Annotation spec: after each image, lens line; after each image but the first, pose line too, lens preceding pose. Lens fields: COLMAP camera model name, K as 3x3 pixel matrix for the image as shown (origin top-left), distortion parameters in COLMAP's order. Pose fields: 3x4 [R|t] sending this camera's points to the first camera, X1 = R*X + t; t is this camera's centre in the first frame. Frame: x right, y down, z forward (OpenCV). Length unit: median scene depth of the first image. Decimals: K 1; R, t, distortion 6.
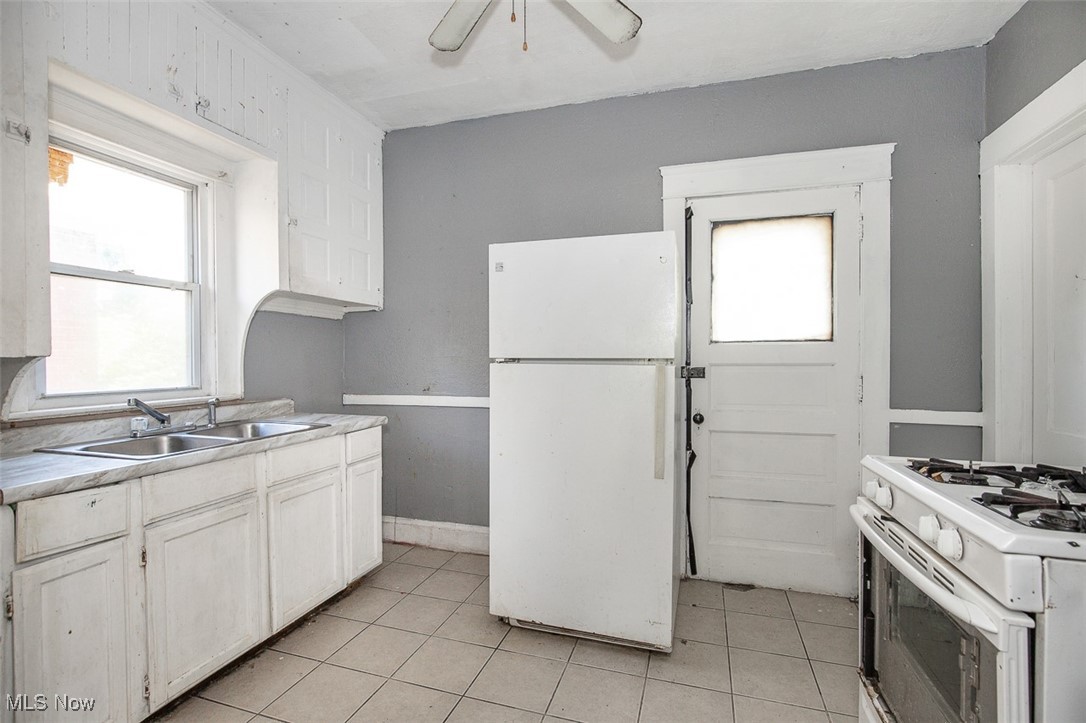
lens RADIAL K [[485.6, 0, 539.0], [0, 485.6, 364.7], [0, 0, 1]] dist [-0.000858, -0.000036]
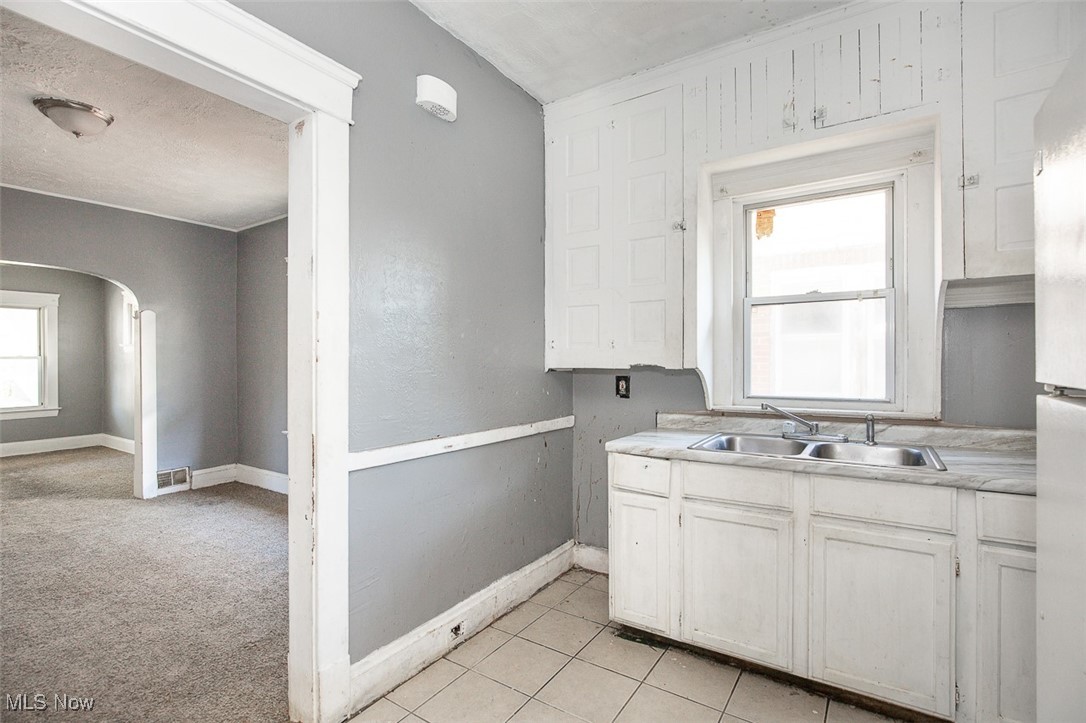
lens RADIAL K [[509.1, 0, 555.4], [0, 509.1, 364.8], [0, 0, 1]] dist [-0.010657, 0.006032]
pose [[-0.246034, 0.009117, -0.969218, 0.463042], [-0.007348, 0.999909, 0.011271, -0.033205], [0.969233, 0.009895, -0.245945, 0.746998]]
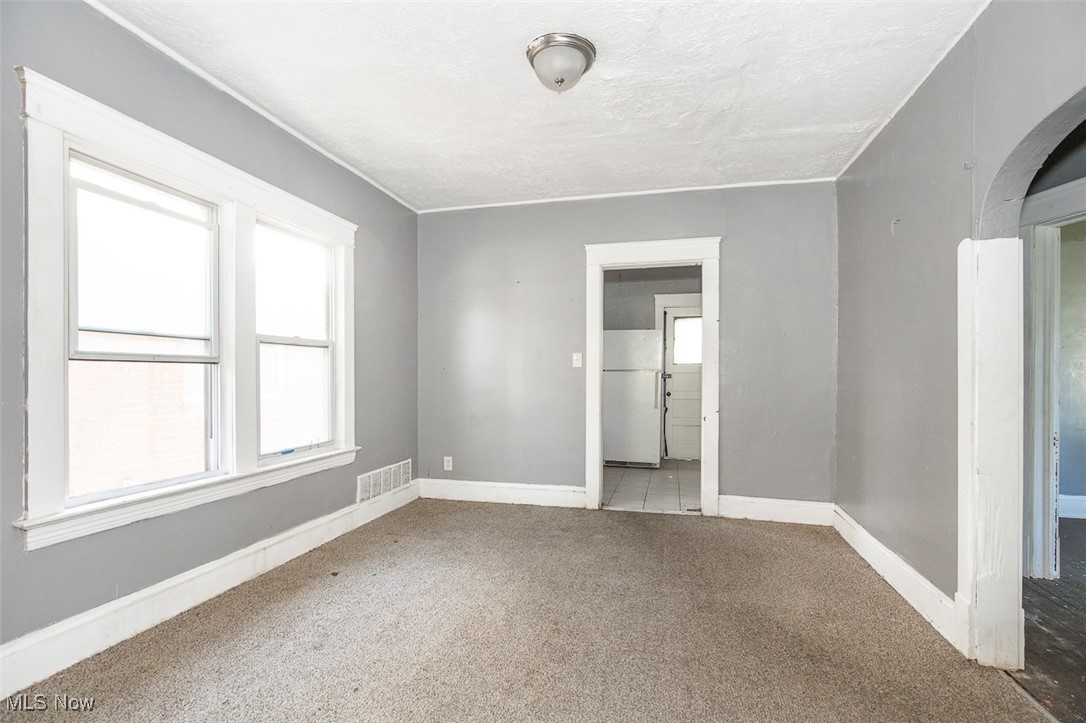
lens RADIAL K [[500.9, 0, 557.1], [0, 500.9, 365.5], [0, 0, 1]] dist [-0.008844, 0.007243]
pose [[0.996385, 0.007318, 0.084637, -0.535825], [-0.006060, 0.999867, -0.015122, 0.004651], [-0.084736, 0.014554, 0.996297, -1.757562]]
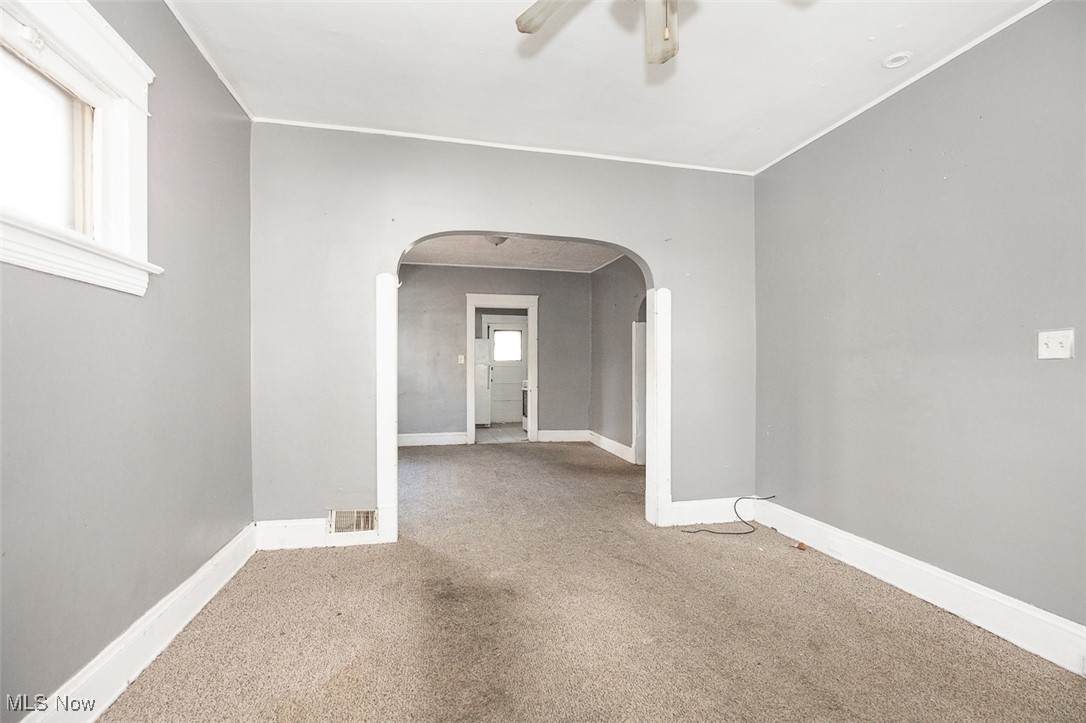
lens RADIAL K [[500.9, 0, 557.1], [0, 500.9, 365.5], [0, 0, 1]] dist [-0.008844, 0.007243]
pose [[0.849120, 0.002136, 0.528196, -1.492053], [0.000474, 0.999988, -0.004806, 0.010488], [-0.528200, 0.004331, 0.849109, -2.984732]]
